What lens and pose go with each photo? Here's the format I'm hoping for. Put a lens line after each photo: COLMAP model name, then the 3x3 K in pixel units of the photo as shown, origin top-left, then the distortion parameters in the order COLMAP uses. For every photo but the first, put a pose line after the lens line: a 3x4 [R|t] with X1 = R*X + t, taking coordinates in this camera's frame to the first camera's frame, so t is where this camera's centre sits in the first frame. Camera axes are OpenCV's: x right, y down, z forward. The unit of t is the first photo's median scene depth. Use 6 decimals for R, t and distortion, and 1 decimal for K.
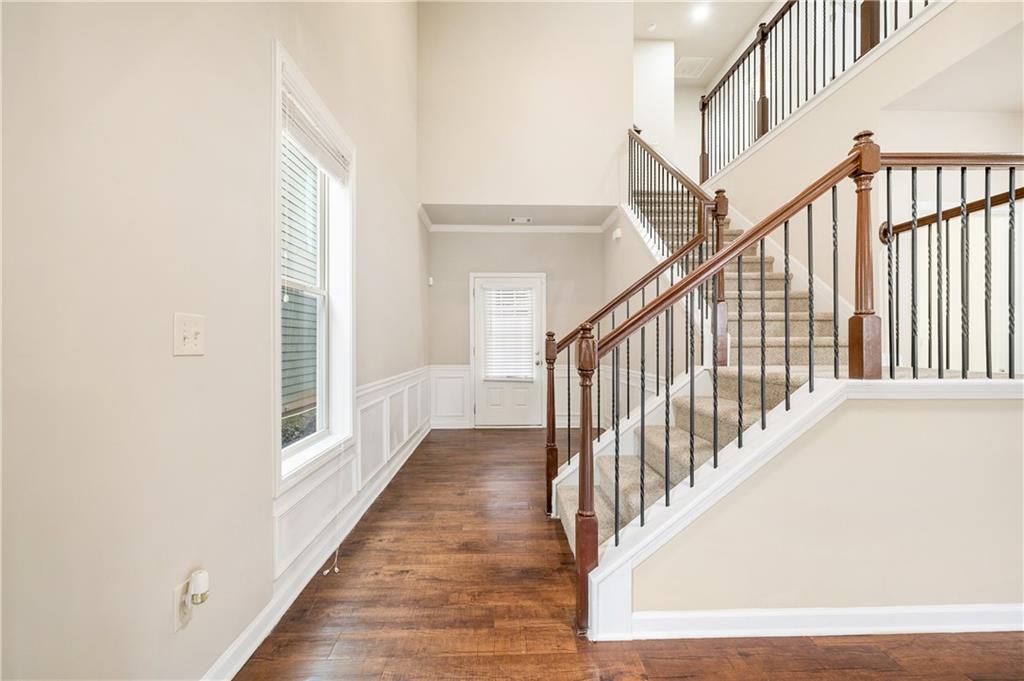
lens RADIAL K [[431.6, 0, 514.1], [0, 431.6, 341.7], [0, 0, 1]] dist [-0.000185, -0.000161]
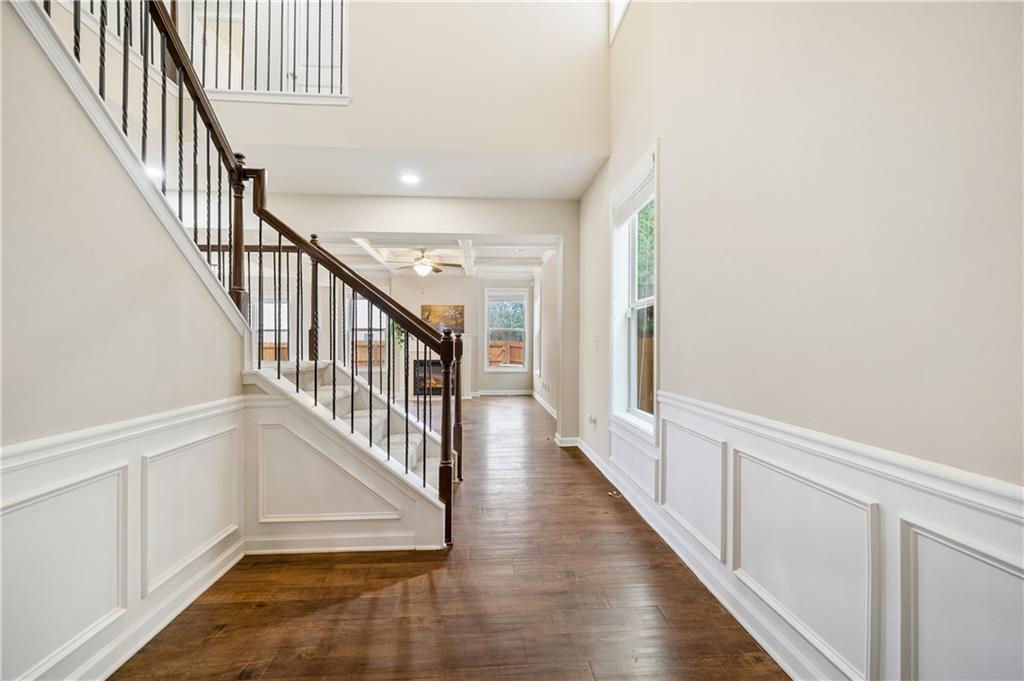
lens RADIAL K [[431.6, 0, 514.1], [0, 431.6, 341.7], [0, 0, 1]] dist [-0.000185, -0.000161]
pose [[-0.999292, -0.000686, -0.037617, -0.015453], [-0.000615, 0.999998, -0.001895, 0.000336], [0.037618, -0.001870, -0.999290, 2.057017]]
